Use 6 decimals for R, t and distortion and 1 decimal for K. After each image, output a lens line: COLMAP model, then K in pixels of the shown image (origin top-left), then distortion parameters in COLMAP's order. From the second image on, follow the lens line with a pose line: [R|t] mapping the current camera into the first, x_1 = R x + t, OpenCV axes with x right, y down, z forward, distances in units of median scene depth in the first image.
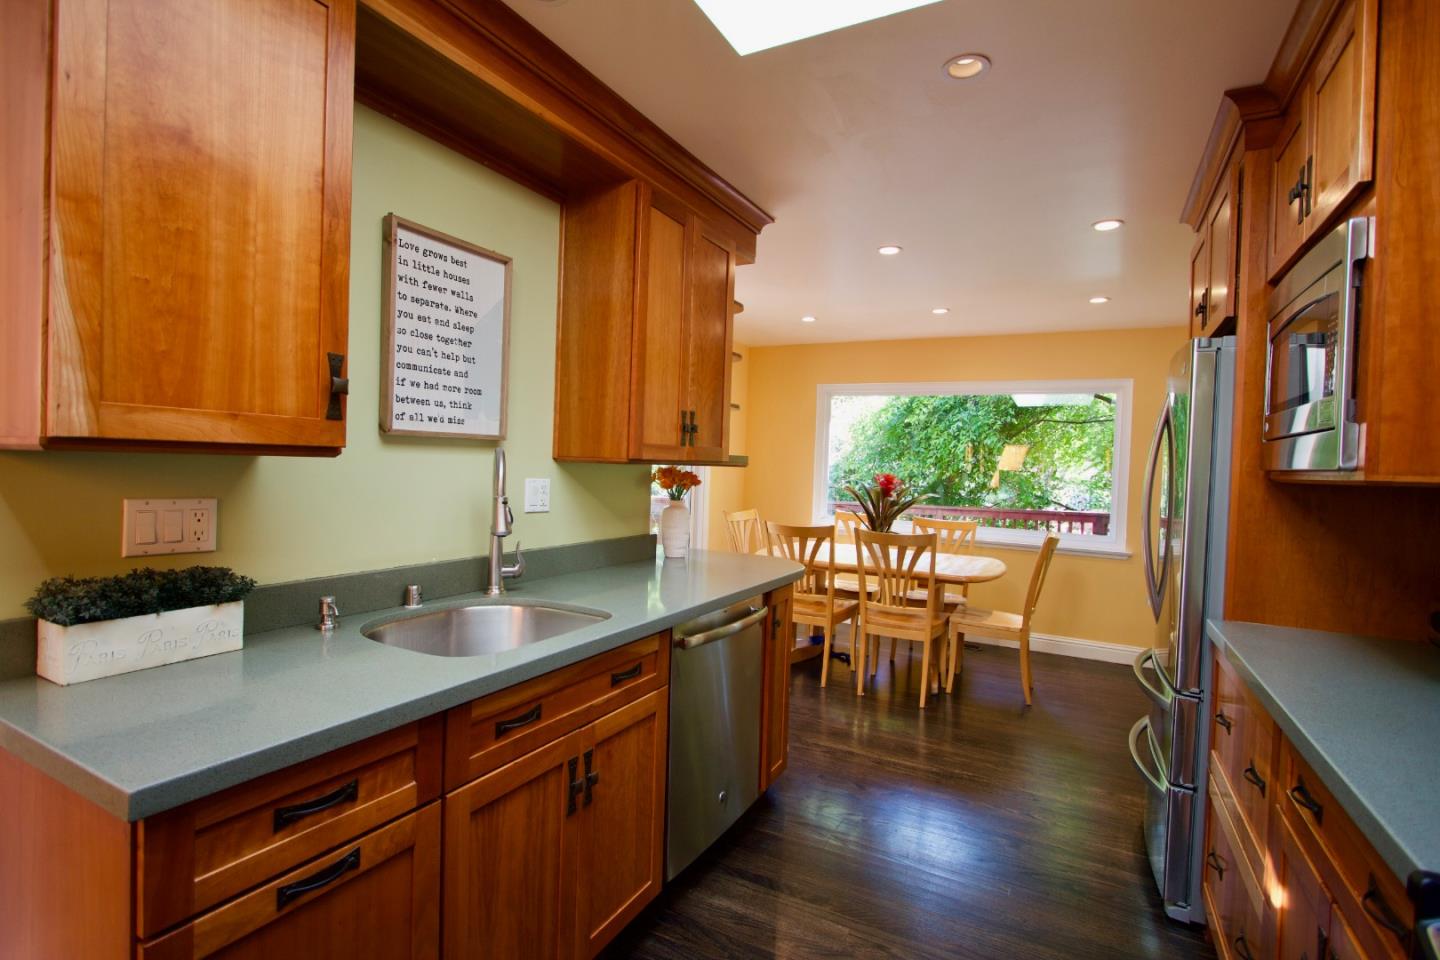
lens RADIAL K [[679.2, 0, 720.0], [0, 679.2, 480.0], [0, 0, 1]] dist [-0.014560, 0.000693]
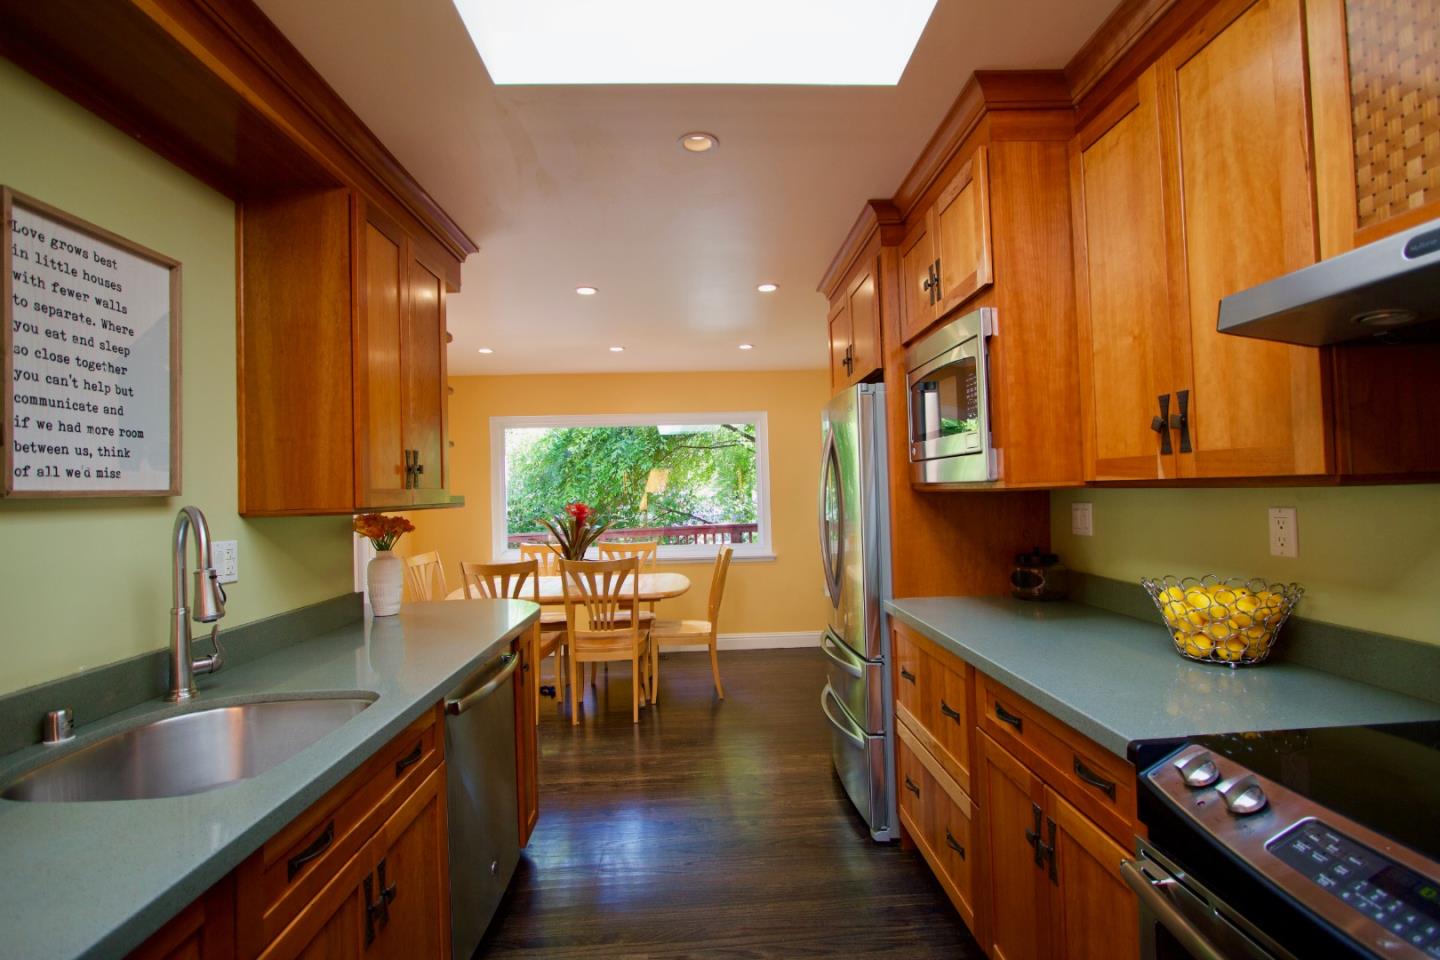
lens RADIAL K [[661.7, 0, 726.0], [0, 661.7, 479.8], [0, 0, 1]] dist [-0.016293, 0.000903]
pose [[0.857617, -0.050079, 0.511845, -0.157963], [0.071150, 0.997231, -0.021645, -0.015853], [-0.509344, 0.054981, 0.858805, 0.045116]]
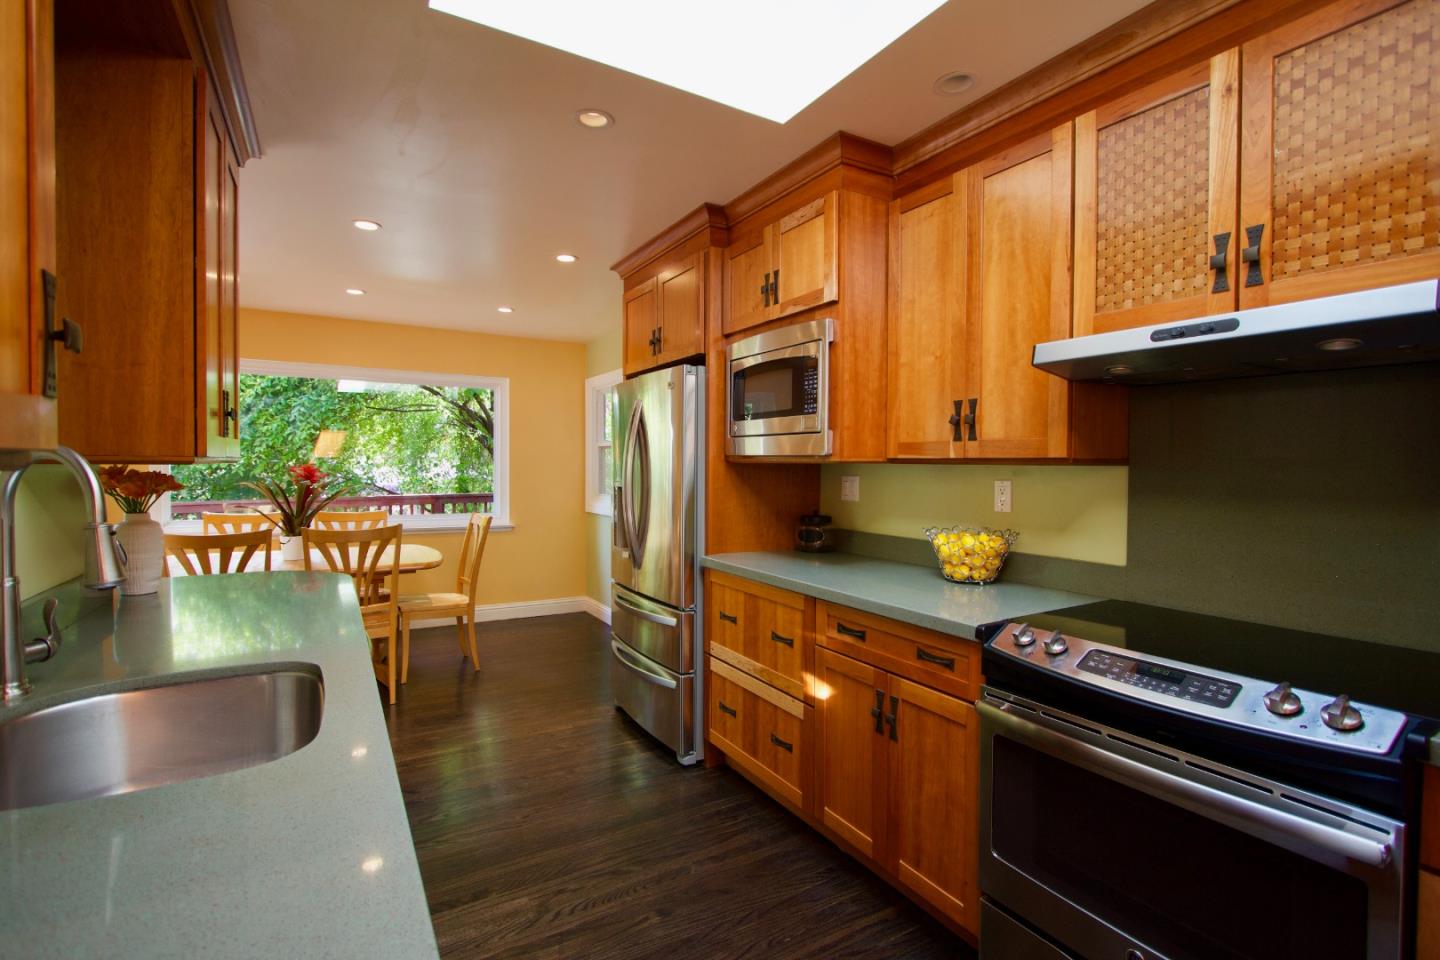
lens RADIAL K [[661.7, 0, 726.0], [0, 661.7, 479.8], [0, 0, 1]] dist [-0.016293, 0.000903]
pose [[0.515370, -0.051621, 0.855411, -0.440138], [0.031693, 0.998649, 0.041170, -0.018161], [-0.856381, 0.005893, 0.516310, 0.174735]]
